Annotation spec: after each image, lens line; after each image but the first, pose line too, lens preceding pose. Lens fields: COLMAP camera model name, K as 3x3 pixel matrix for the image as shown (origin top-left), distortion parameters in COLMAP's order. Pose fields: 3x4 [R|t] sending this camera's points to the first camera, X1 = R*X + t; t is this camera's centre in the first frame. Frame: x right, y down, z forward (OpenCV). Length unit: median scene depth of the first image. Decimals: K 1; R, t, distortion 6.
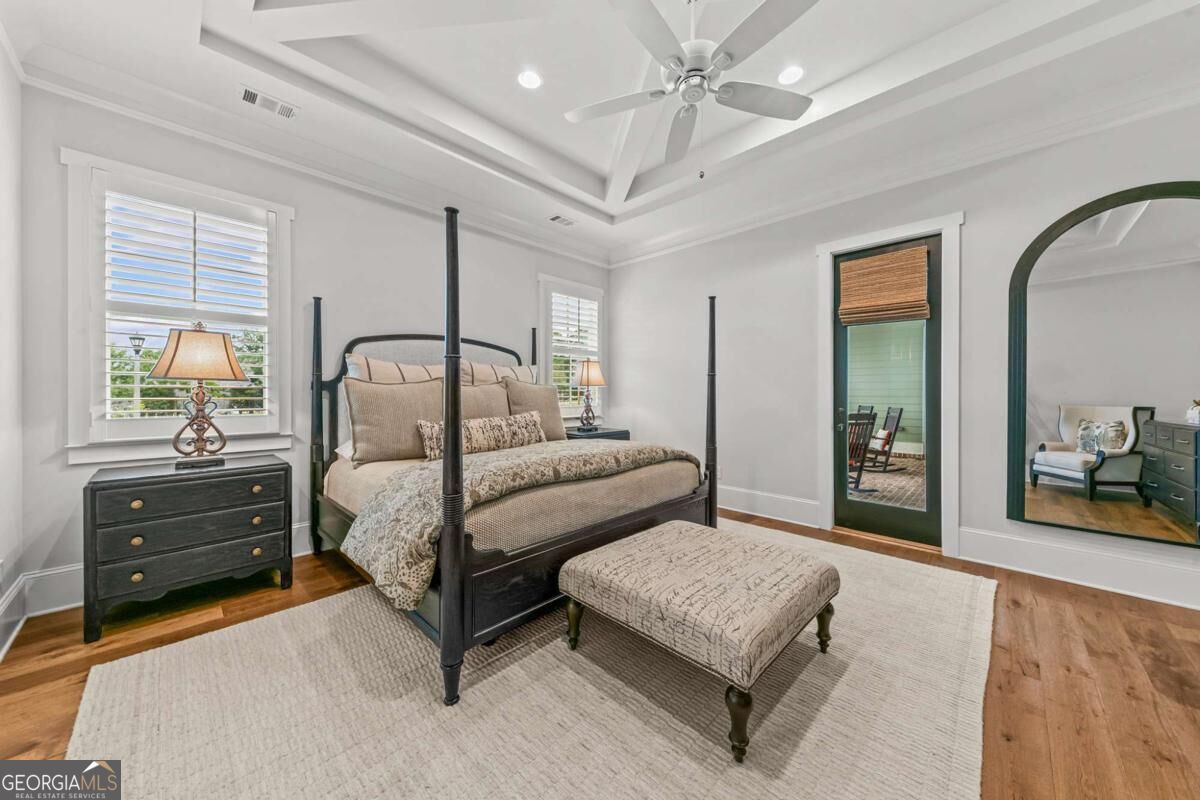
lens RADIAL K [[420.5, 0, 599.6], [0, 420.5, 388.5], [0, 0, 1]] dist [-0.000187, -0.000148]
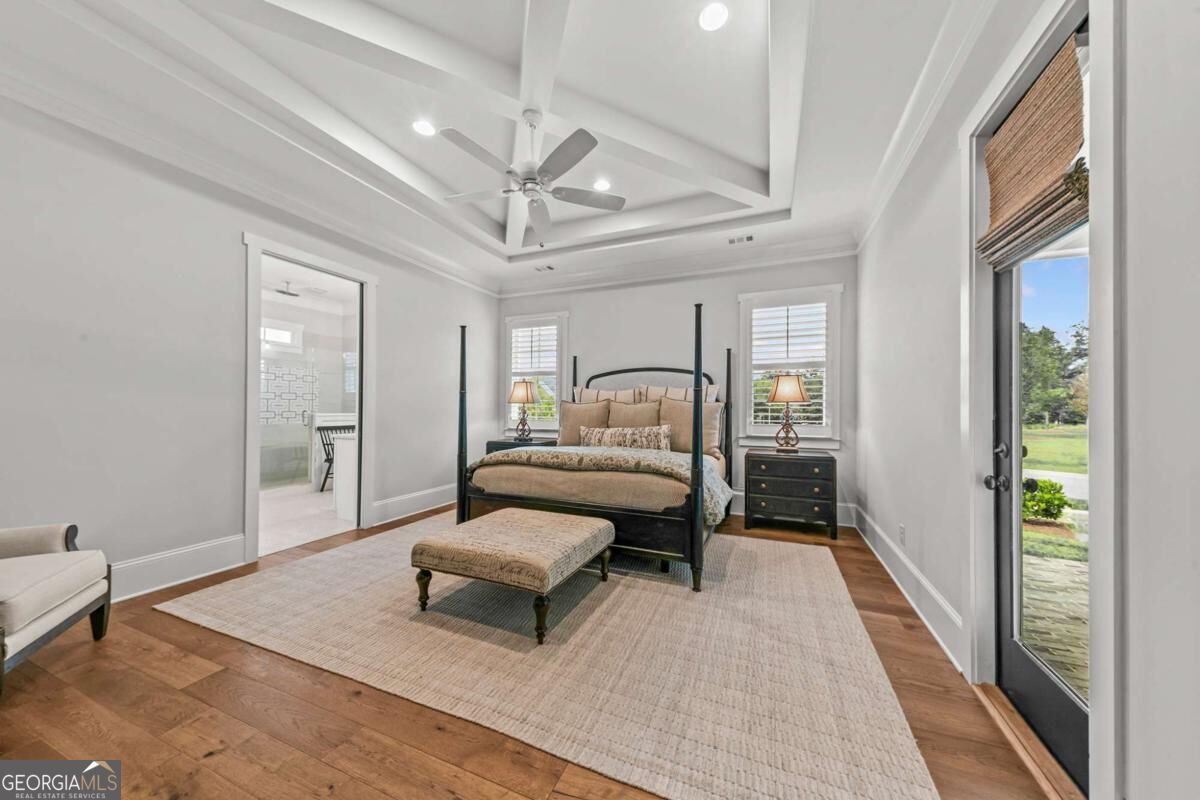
lens RADIAL K [[411.1, 0, 600.0], [0, 411.1, 400.0], [0, 0, 1]] dist [0.007926, -0.000176]
pose [[0.348159, -0.019955, -0.937223, 1.042678], [0.006422, 0.999801, -0.018901, 0.004696], [0.937414, 0.000562, 0.348218, 0.495825]]
